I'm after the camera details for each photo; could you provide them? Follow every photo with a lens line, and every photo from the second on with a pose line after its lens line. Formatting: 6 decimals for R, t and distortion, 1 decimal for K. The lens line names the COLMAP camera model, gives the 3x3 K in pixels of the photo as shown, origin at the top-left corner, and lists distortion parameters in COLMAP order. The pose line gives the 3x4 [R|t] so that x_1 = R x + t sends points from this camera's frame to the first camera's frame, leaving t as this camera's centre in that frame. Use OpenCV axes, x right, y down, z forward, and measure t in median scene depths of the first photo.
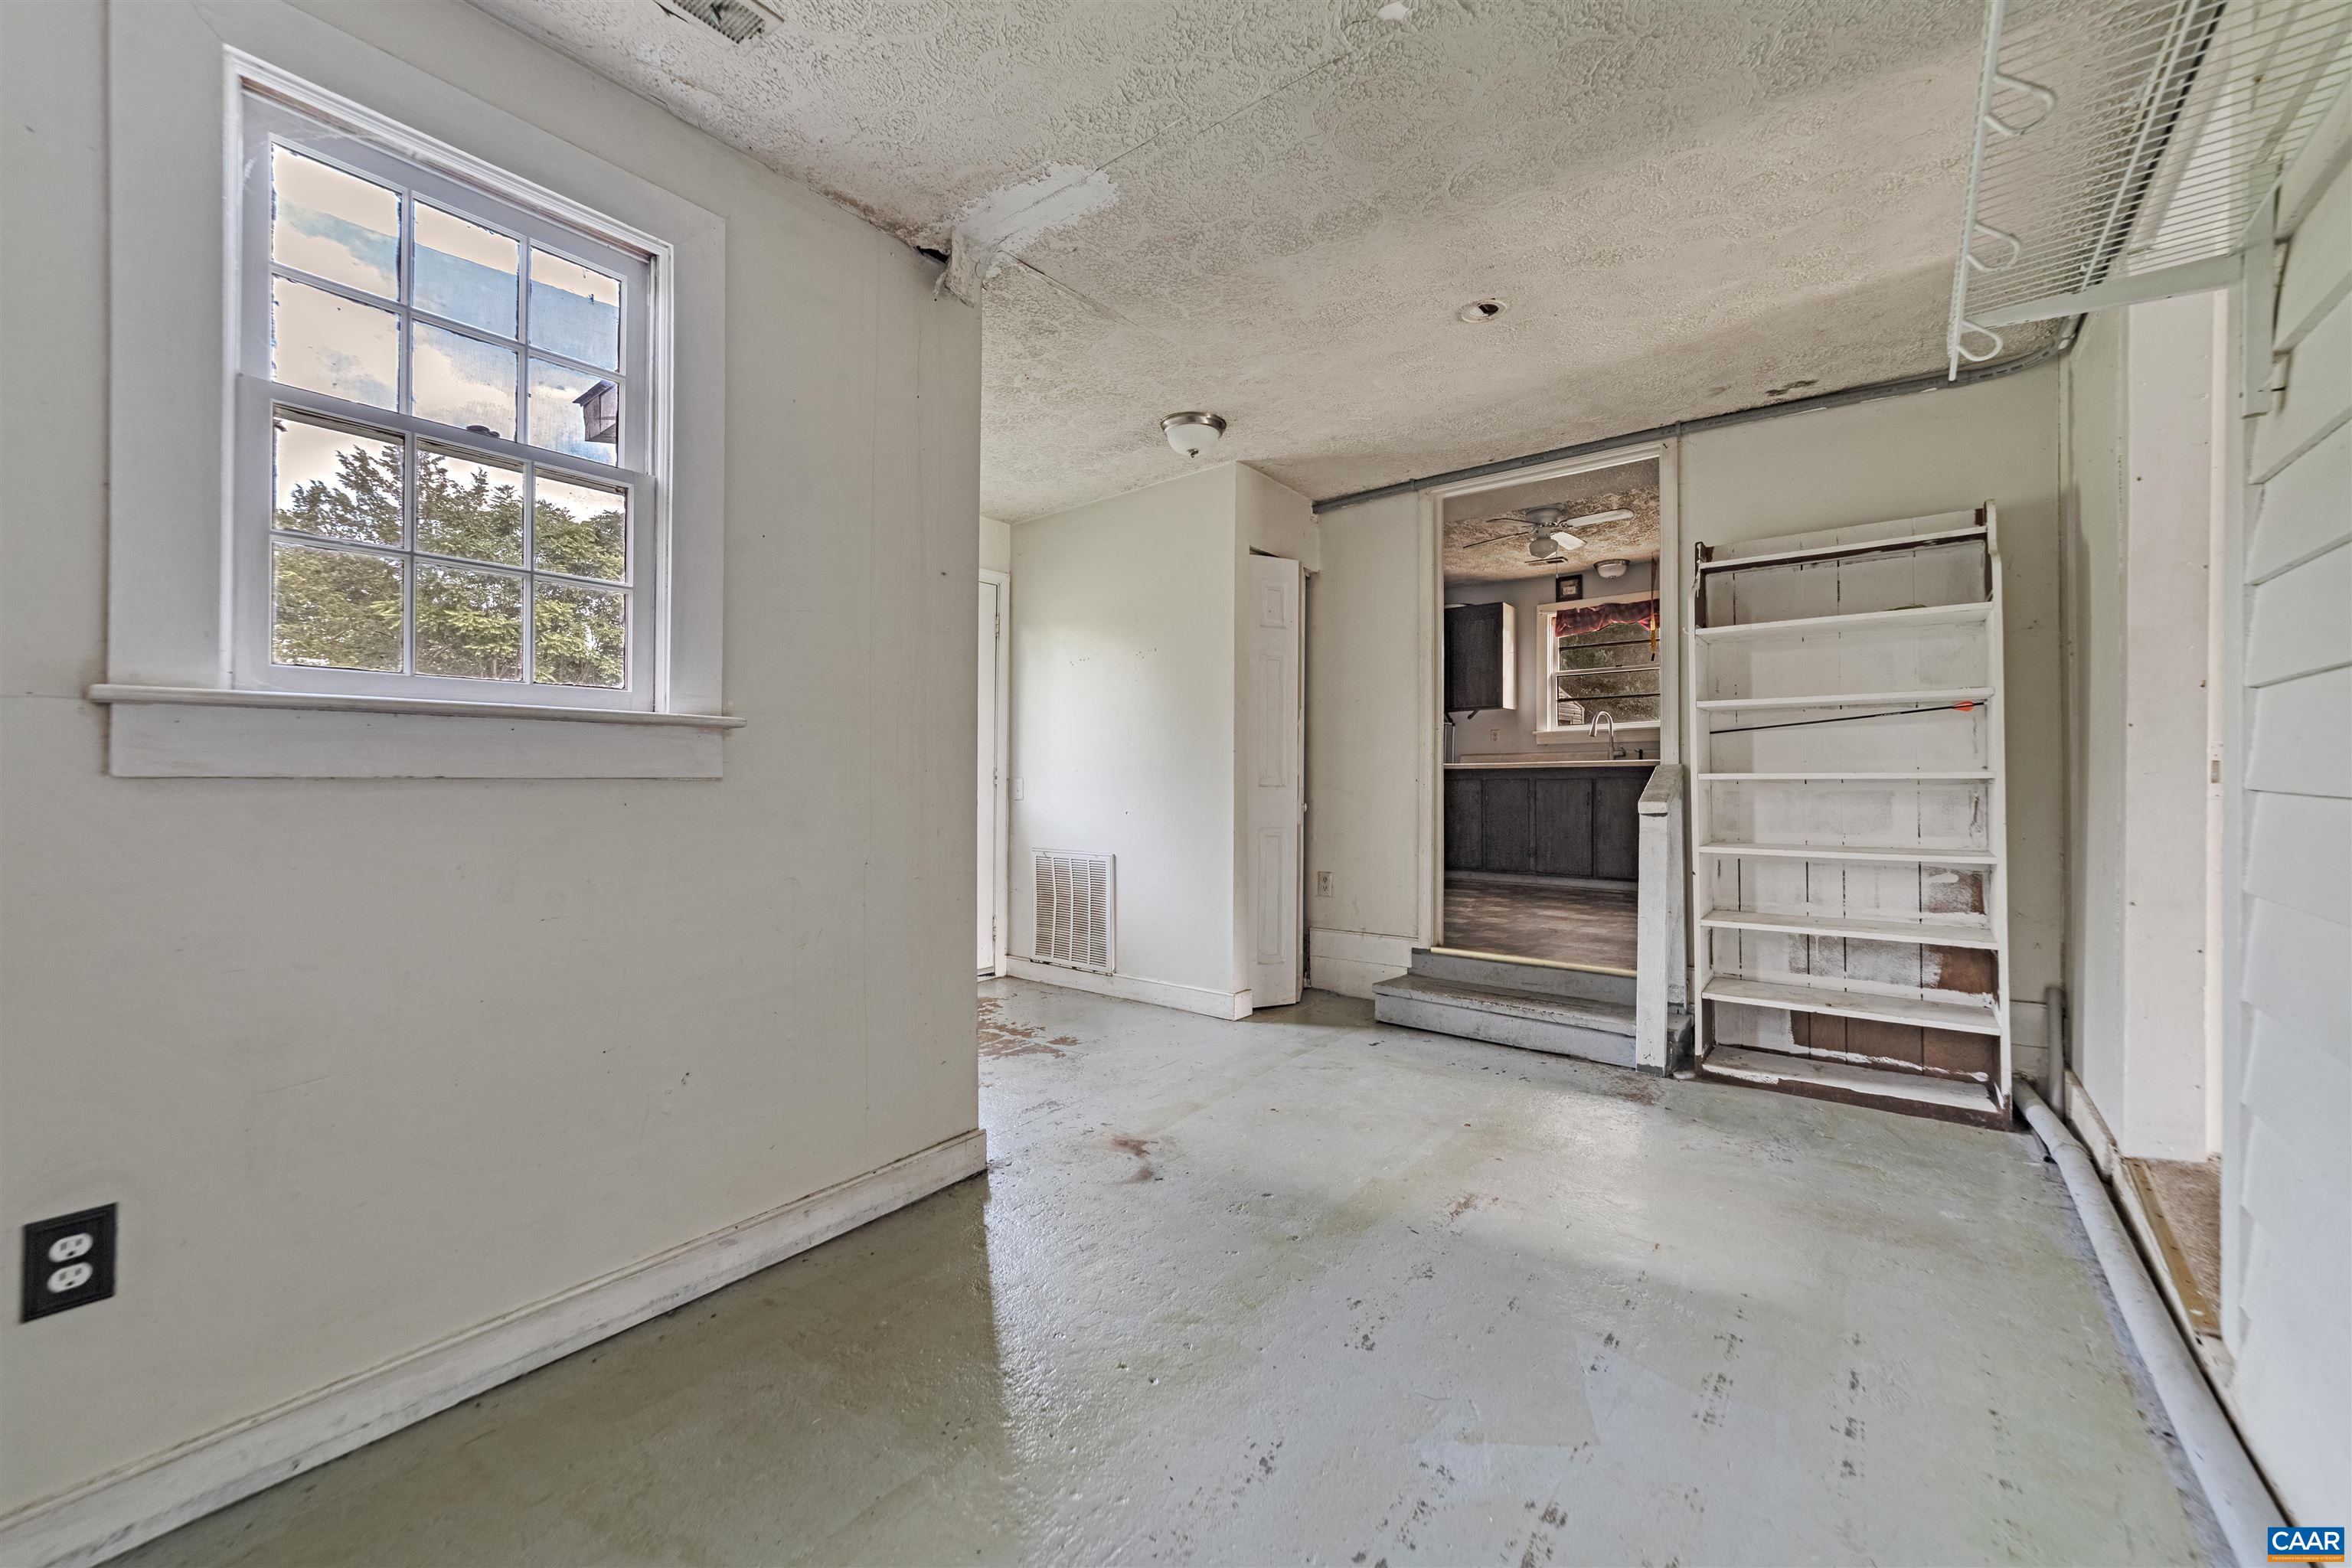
lens RADIAL K [[904.1, 0, 1183.1], [0, 904.1, 783.4], [0, 0, 1]] dist [-0.005910, 0.001825]
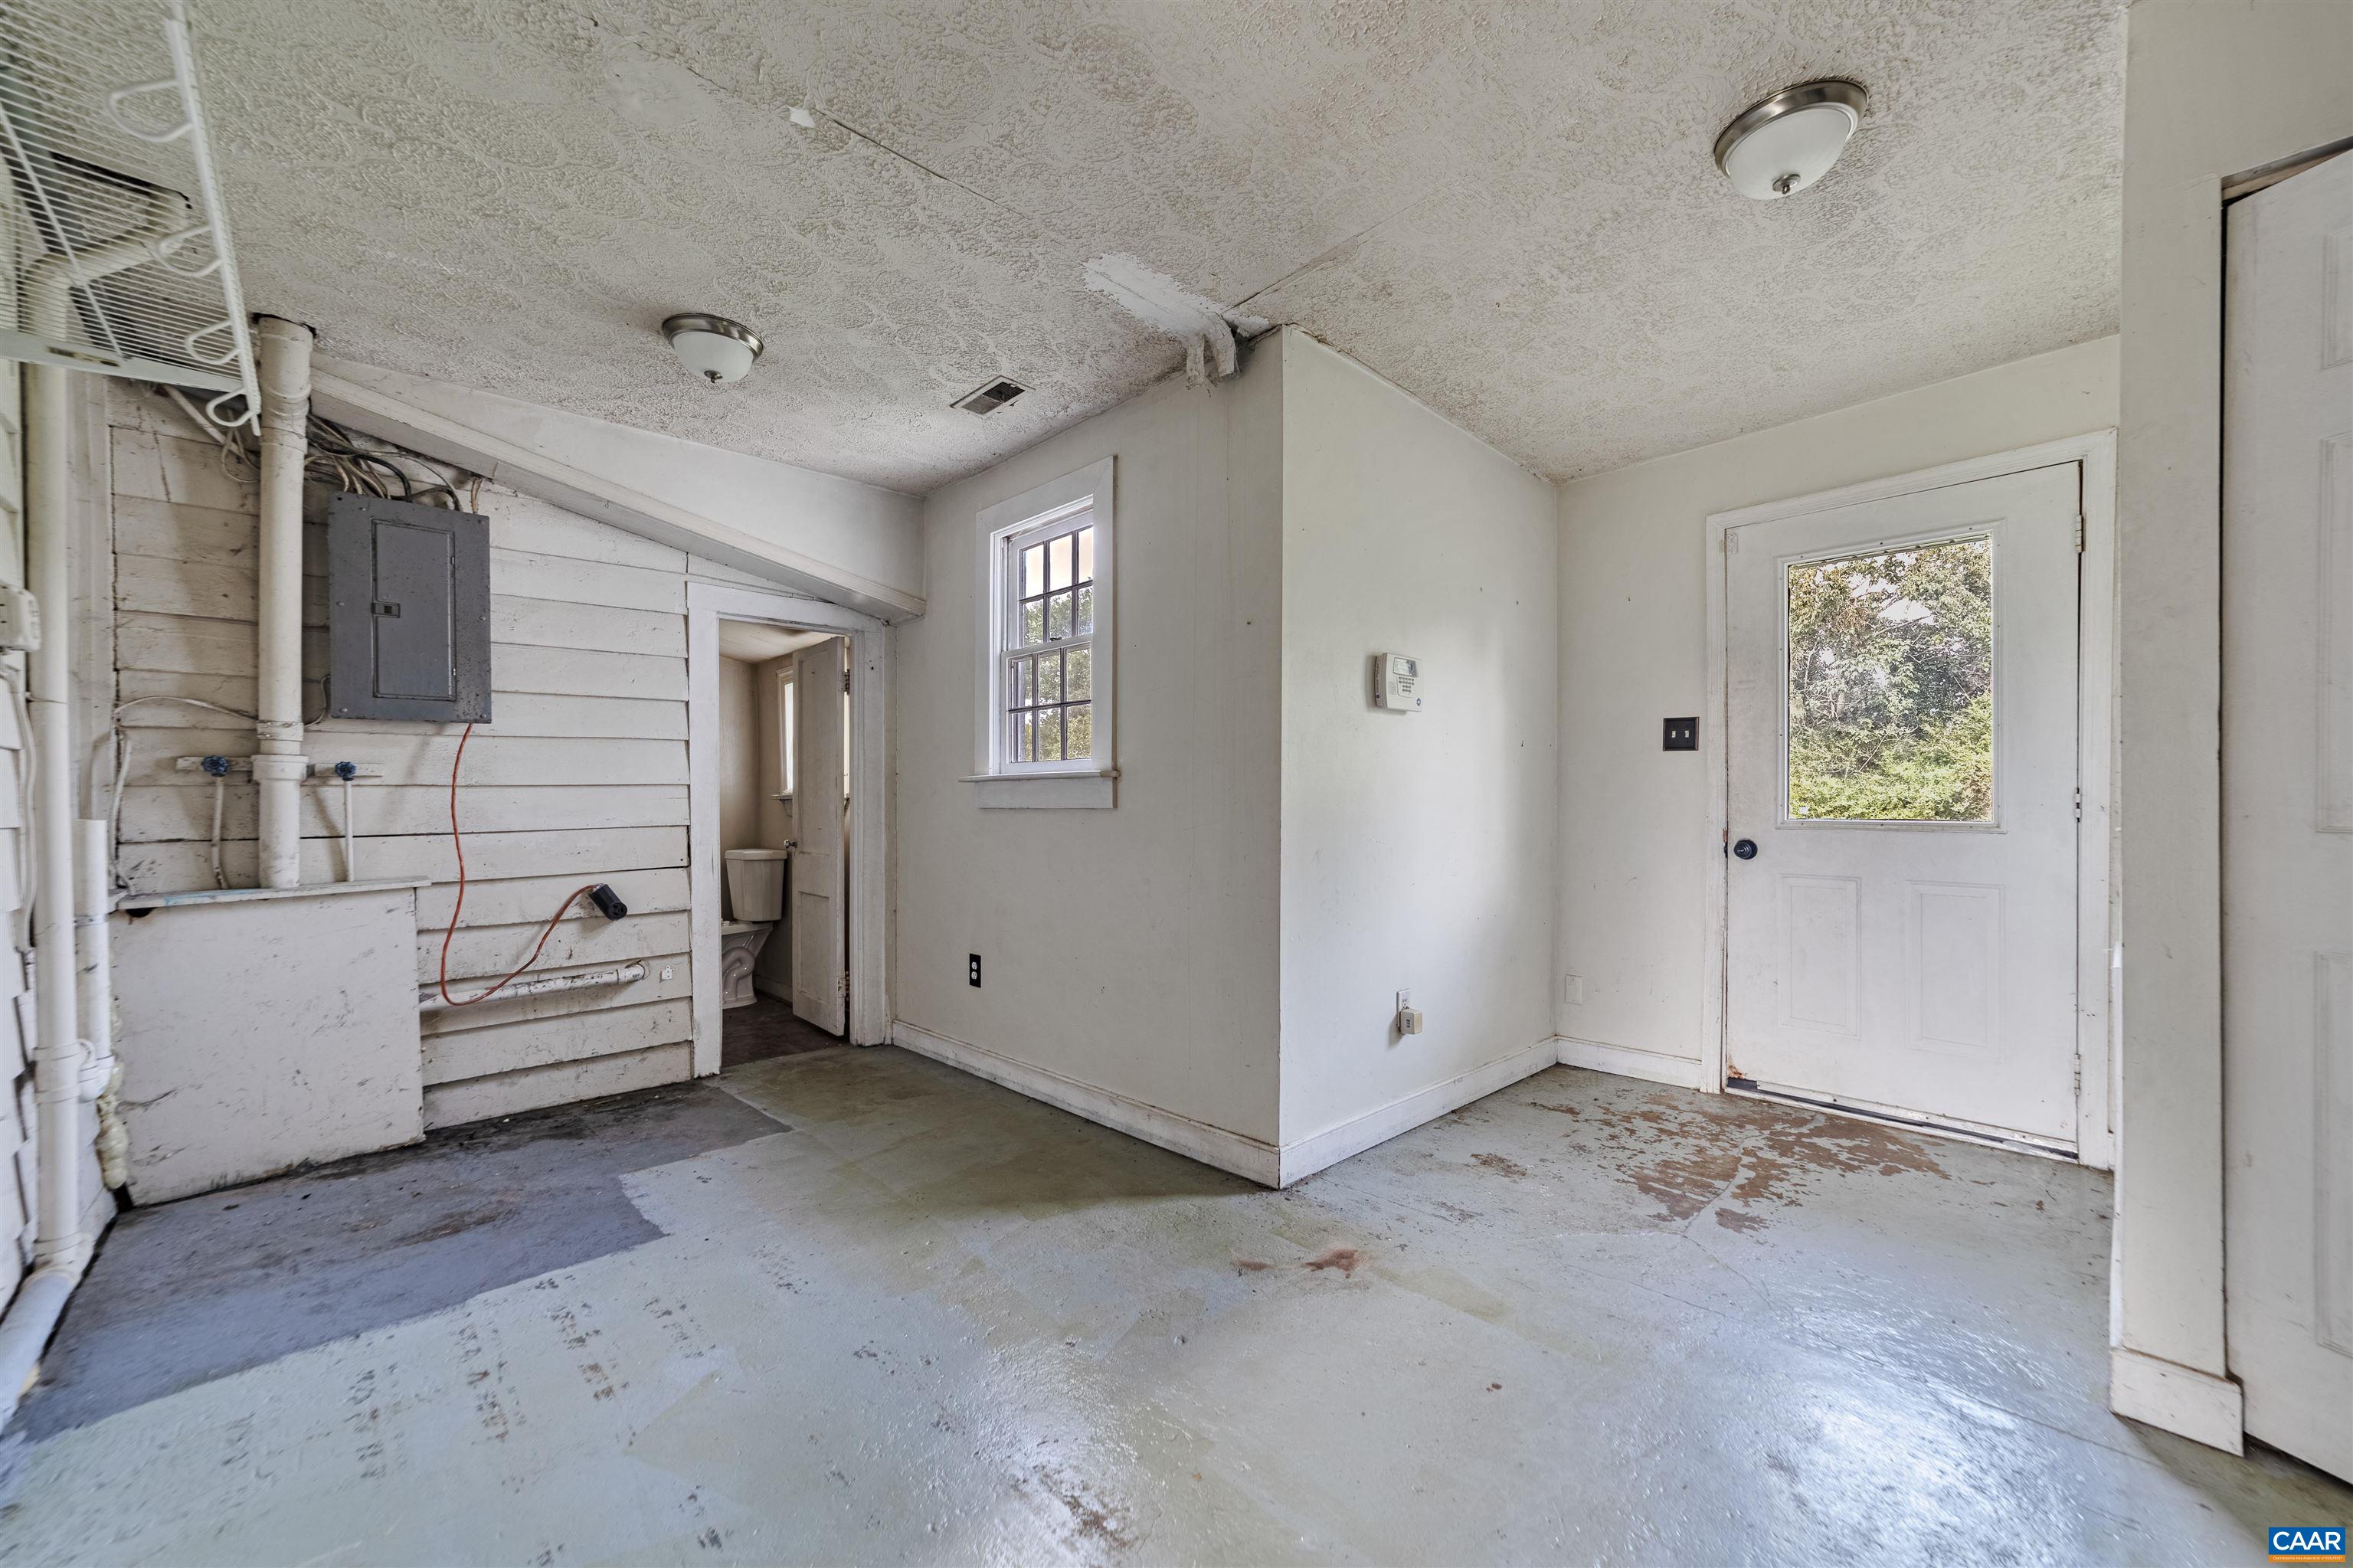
lens RADIAL K [[904.5, 0, 1177.6], [0, 904.5, 806.1], [0, 0, 1]] dist [-0.005910, 0.001825]
pose [[-0.138571, 0.000557, -0.990352, 0.930824], [-0.000515, 1.000000, 0.000635, -0.009395], [0.990352, 0.000598, -0.138570, 1.180692]]
